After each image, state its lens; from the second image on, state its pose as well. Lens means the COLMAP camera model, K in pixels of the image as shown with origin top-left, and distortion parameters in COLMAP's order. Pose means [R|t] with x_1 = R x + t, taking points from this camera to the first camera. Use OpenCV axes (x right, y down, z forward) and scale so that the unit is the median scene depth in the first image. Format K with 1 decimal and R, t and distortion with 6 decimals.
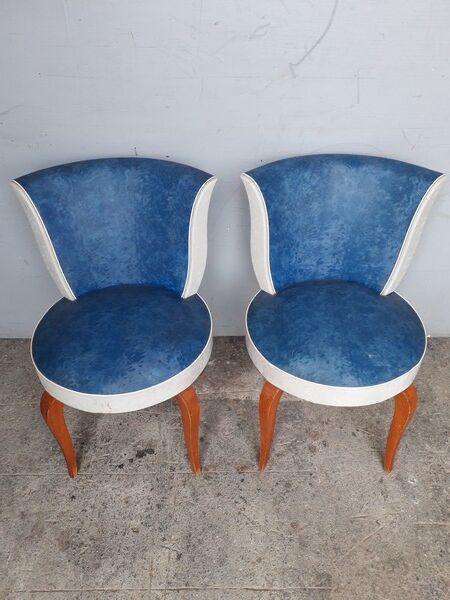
lens RADIAL K [[479.2, 0, 248.5], [0, 479.2, 289.5], [0, 0, 1]] dist [0.023639, -0.068245]
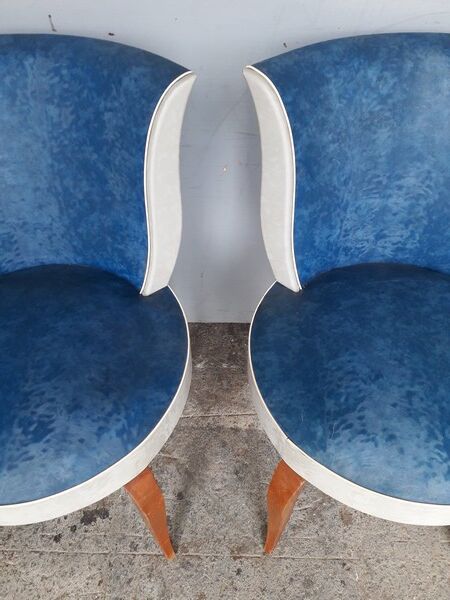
lens RADIAL K [[479.2, 0, 246.2], [0, 479.2, 297.0], [0, 0, 1]] dist [0.023639, -0.068245]
pose [[0.999286, 0.026972, -0.026472, 0.005019], [-0.021815, 0.983655, 0.178736, -0.088926], [0.030860, -0.178031, 0.983541, 0.436751]]
